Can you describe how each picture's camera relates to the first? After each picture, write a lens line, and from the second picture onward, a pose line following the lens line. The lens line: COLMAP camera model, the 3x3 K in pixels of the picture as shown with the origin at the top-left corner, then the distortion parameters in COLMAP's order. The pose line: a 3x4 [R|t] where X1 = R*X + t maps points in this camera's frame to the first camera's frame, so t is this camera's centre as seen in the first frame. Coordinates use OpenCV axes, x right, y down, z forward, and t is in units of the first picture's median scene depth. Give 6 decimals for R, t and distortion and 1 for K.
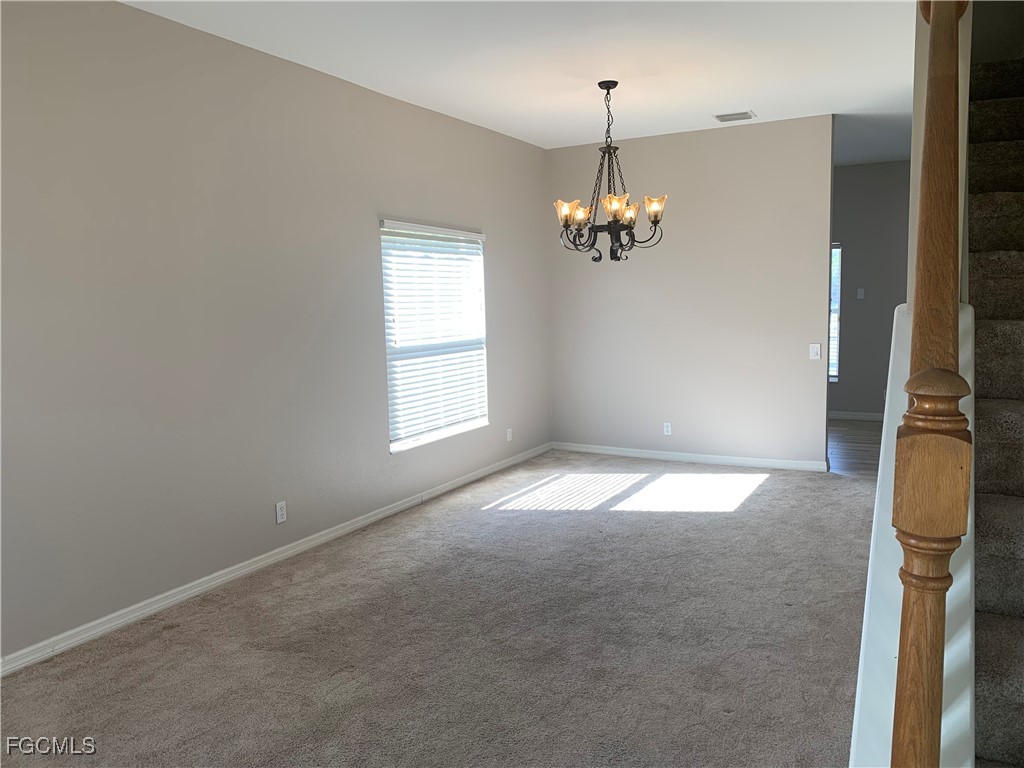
lens RADIAL K [[789.0, 0, 514.3], [0, 789.0, 381.8], [0, 0, 1]] dist [0.077564, -0.120759]
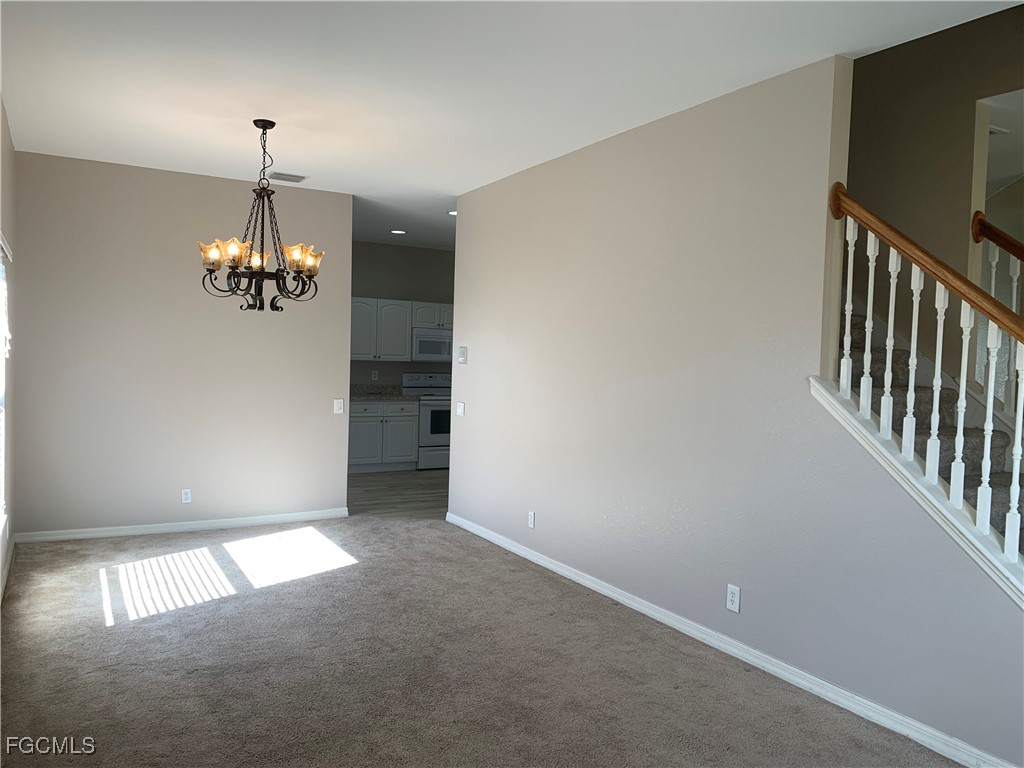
lens RADIAL K [[789.0, 0, 514.3], [0, 789.0, 381.8], [0, 0, 1]] dist [0.077564, -0.120759]
pose [[0.526550, 0.005291, 0.850128, -0.511506], [0.050814, 0.997997, -0.037684, -0.022496], [-0.848624, 0.063041, 0.525226, 0.279062]]
